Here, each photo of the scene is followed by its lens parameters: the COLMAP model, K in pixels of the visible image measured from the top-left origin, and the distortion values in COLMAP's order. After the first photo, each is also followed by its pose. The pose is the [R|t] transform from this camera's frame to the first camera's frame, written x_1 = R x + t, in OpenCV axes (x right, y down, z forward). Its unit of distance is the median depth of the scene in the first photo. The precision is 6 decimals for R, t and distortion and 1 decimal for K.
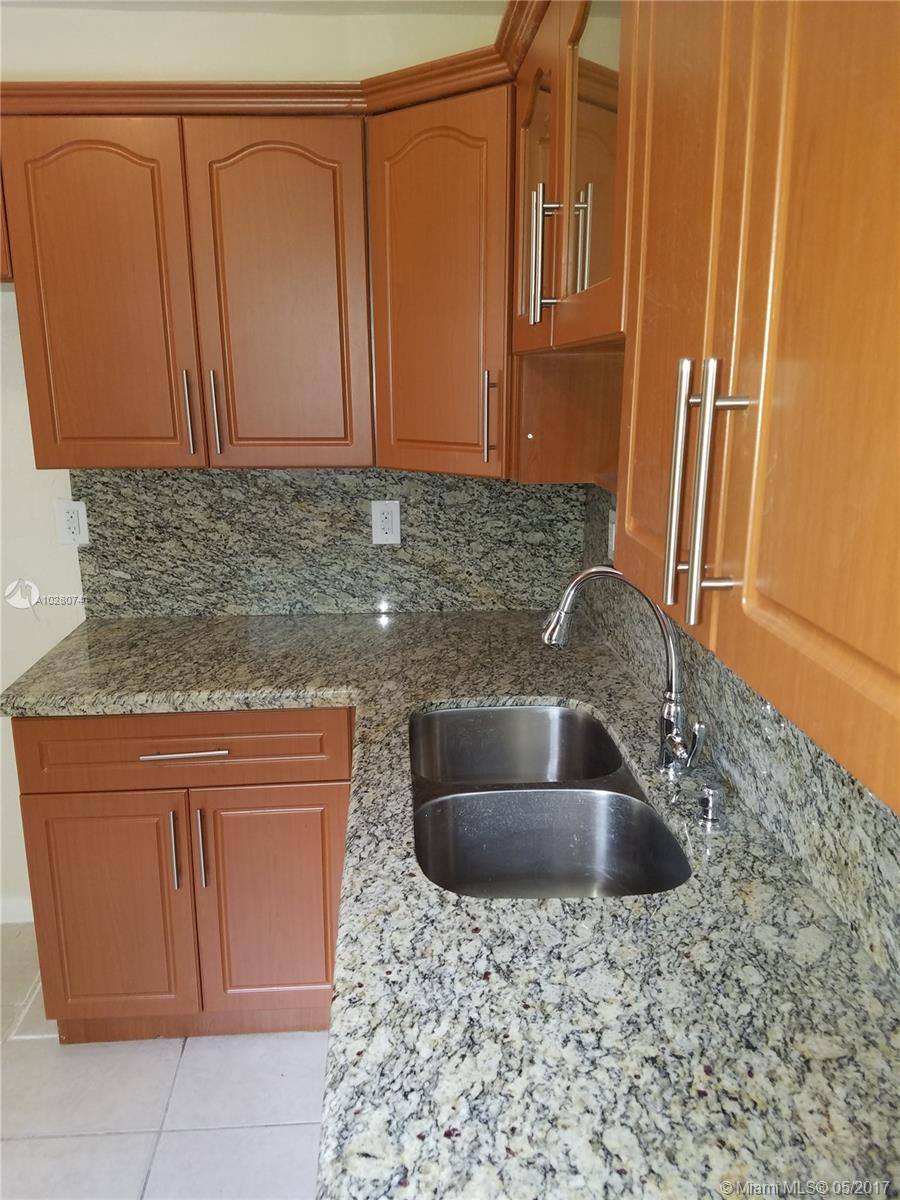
lens RADIAL K [[914.0, 0, 450.0], [0, 914.0, 600.0], [0, 0, 1]] dist [0.251889, -0.435777]
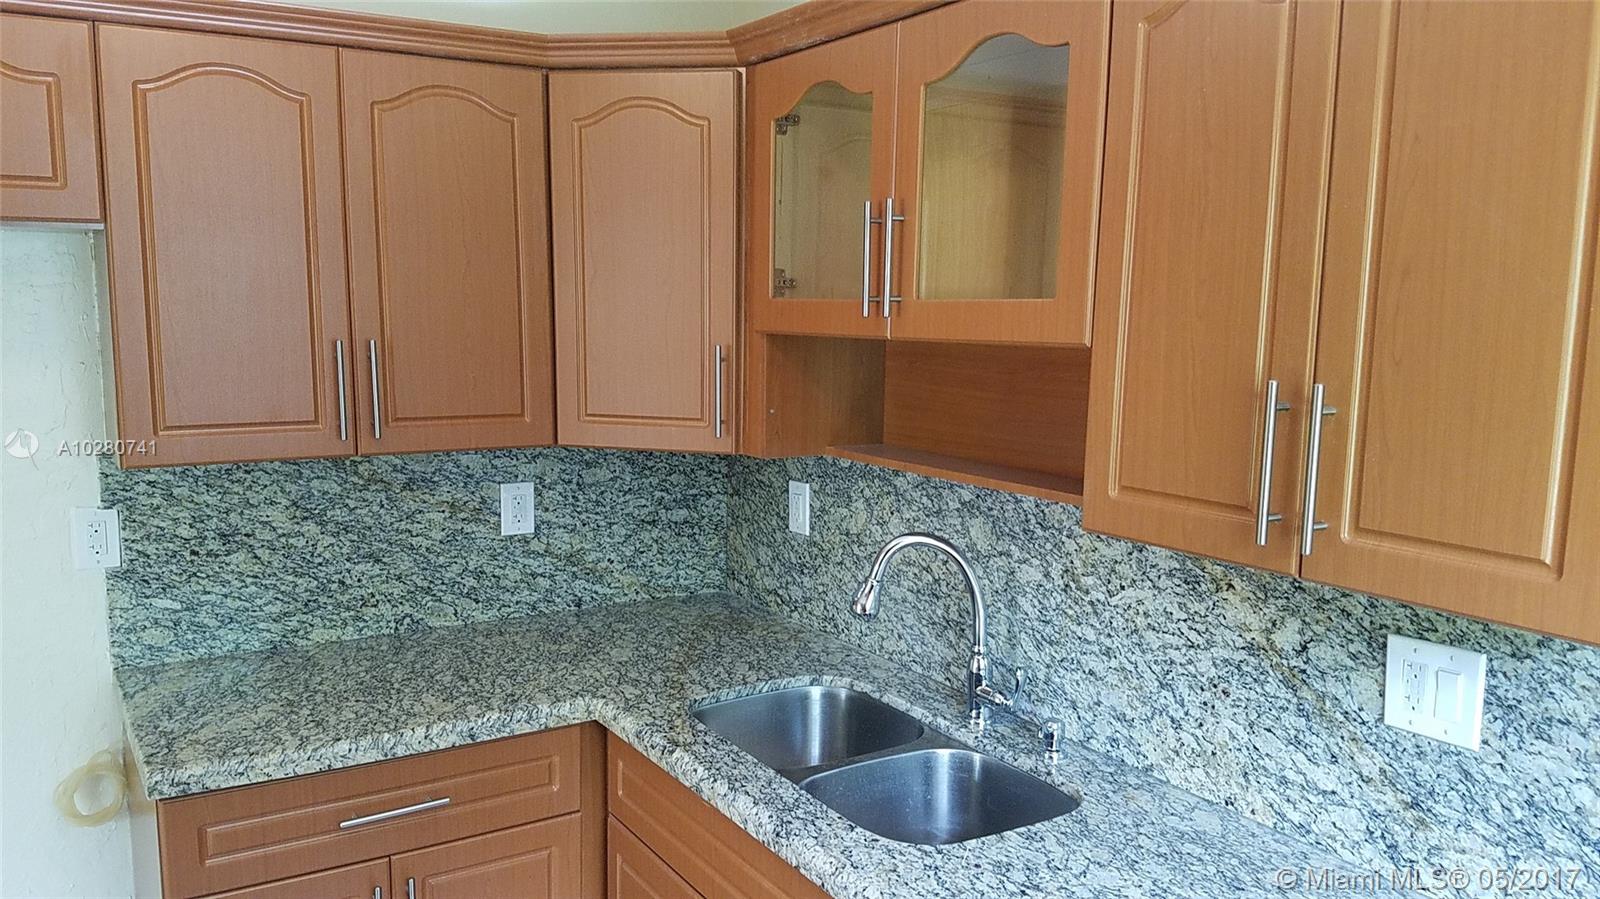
lens RADIAL K [[1204.9, 0, 800.1], [0, 1204.9, 484.8], [0, 0, 1]] dist [0.298412, -0.579154]
pose [[0.882791, -0.052983, 0.466769, -0.367259], [0.094475, 0.993342, -0.065923, -0.008333], [-0.460169, 0.102294, 0.881919, -0.108003]]
